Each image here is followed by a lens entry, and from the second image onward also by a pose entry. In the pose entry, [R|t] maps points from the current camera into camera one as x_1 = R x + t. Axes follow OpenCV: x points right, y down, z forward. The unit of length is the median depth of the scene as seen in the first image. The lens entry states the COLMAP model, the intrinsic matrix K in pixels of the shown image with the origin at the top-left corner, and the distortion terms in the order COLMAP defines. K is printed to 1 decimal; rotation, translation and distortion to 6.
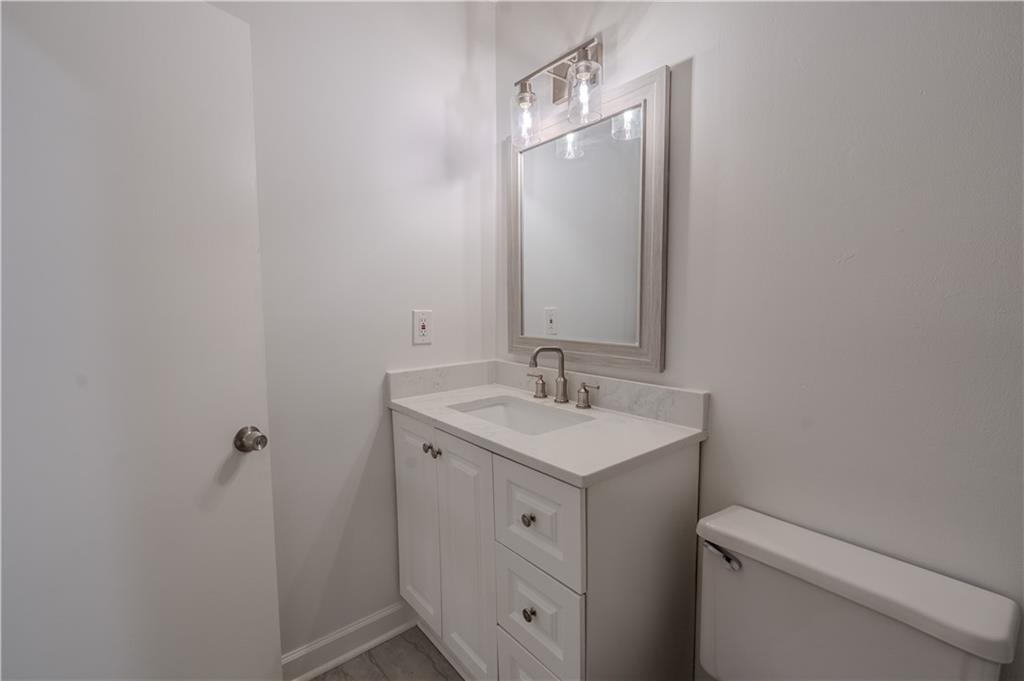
lens RADIAL K [[461.1, 0, 513.0], [0, 461.1, 344.0], [0, 0, 1]] dist [-0.008200, 0.002029]
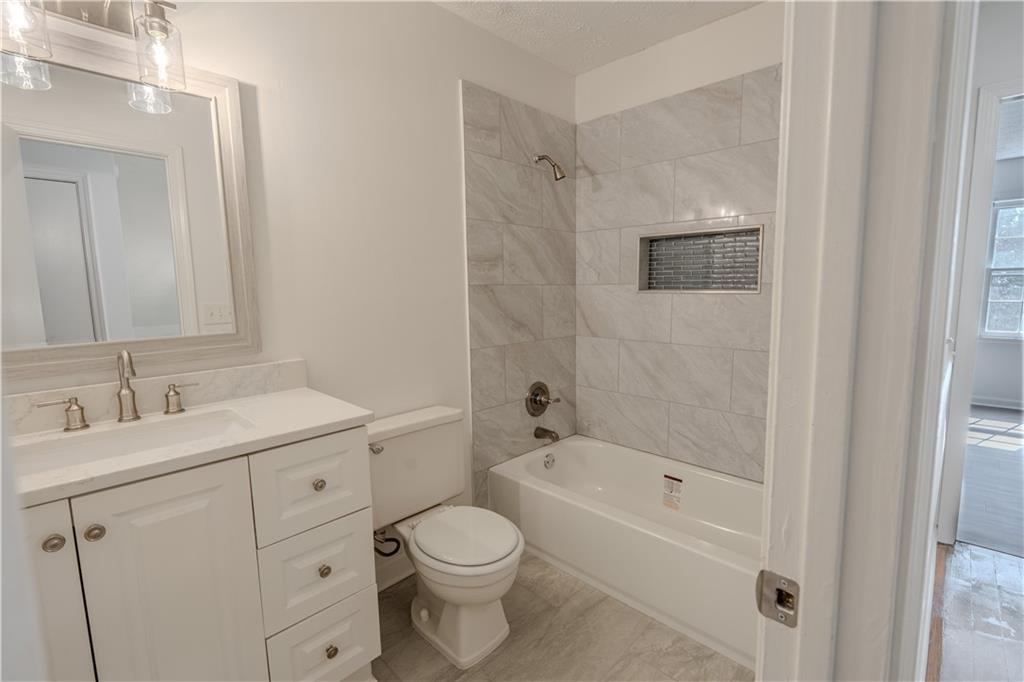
lens RADIAL K [[461.1, 0, 504.5], [0, 461.1, 342.3], [0, 0, 1]] dist [-0.008200, 0.002029]
pose [[-0.097191, -0.110542, 0.989108, -0.763946], [0.111299, 0.986372, 0.121173, -0.029573], [-0.989023, 0.121864, -0.083563, 0.439564]]
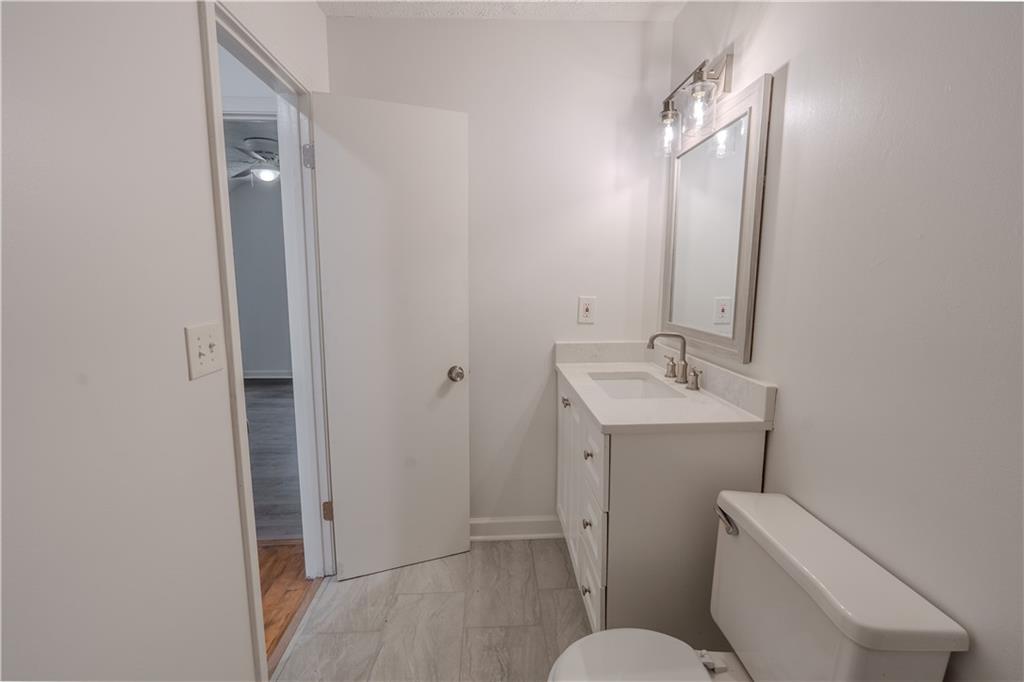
lens RADIAL K [[461.1, 0, 501.4], [0, 461.1, 343.3], [0, 0, 1]] dist [-0.008200, 0.002029]
pose [[0.795522, 0.092952, -0.598752, 0.450141], [-0.065011, 0.995553, 0.068176, -0.019470], [0.602427, -0.015310, 0.798027, -0.180902]]
